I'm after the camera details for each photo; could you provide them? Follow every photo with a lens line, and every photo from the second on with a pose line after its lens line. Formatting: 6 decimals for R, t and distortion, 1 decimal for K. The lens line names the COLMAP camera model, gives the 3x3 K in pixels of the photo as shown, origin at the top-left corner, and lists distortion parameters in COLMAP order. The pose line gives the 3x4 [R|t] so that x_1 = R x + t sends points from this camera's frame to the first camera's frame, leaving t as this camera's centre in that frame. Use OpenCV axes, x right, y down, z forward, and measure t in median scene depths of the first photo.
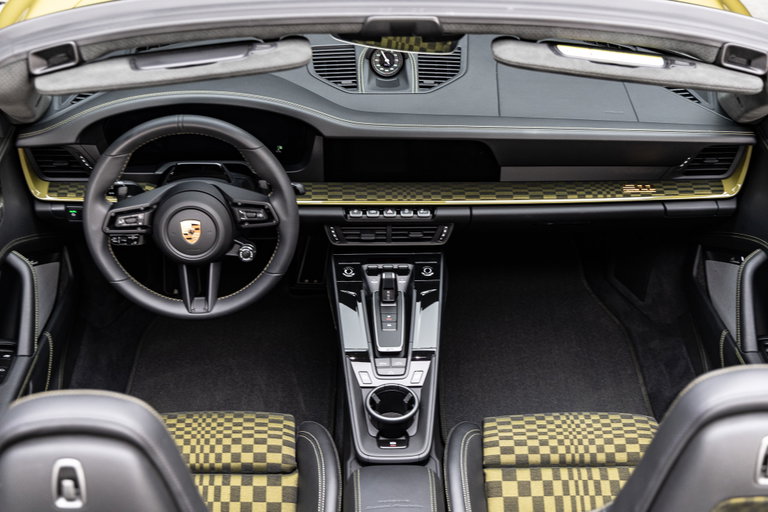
lens RADIAL K [[994.1, 0, 384.0], [0, 994.1, 256.0], [0, 0, 1]] dist [-0.081199, 0.019154]
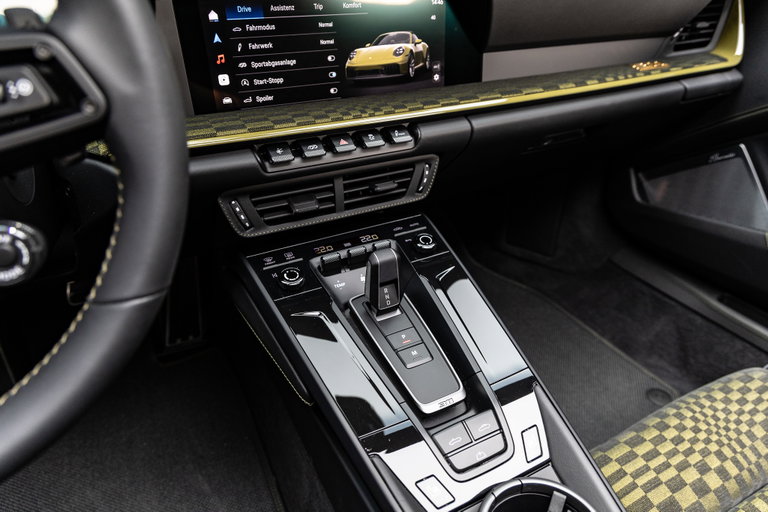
lens RADIAL K [[471.5, 0, 376.9], [0, 471.5, 251.7], [0, 0, 1]] dist [-0.001080, 0.002326]
pose [[0.887808, -0.222803, 0.402685, -0.091503], [0.272063, 0.959820, -0.068761, 0.032439], [-0.371185, 0.170602, 0.912752, 0.776285]]
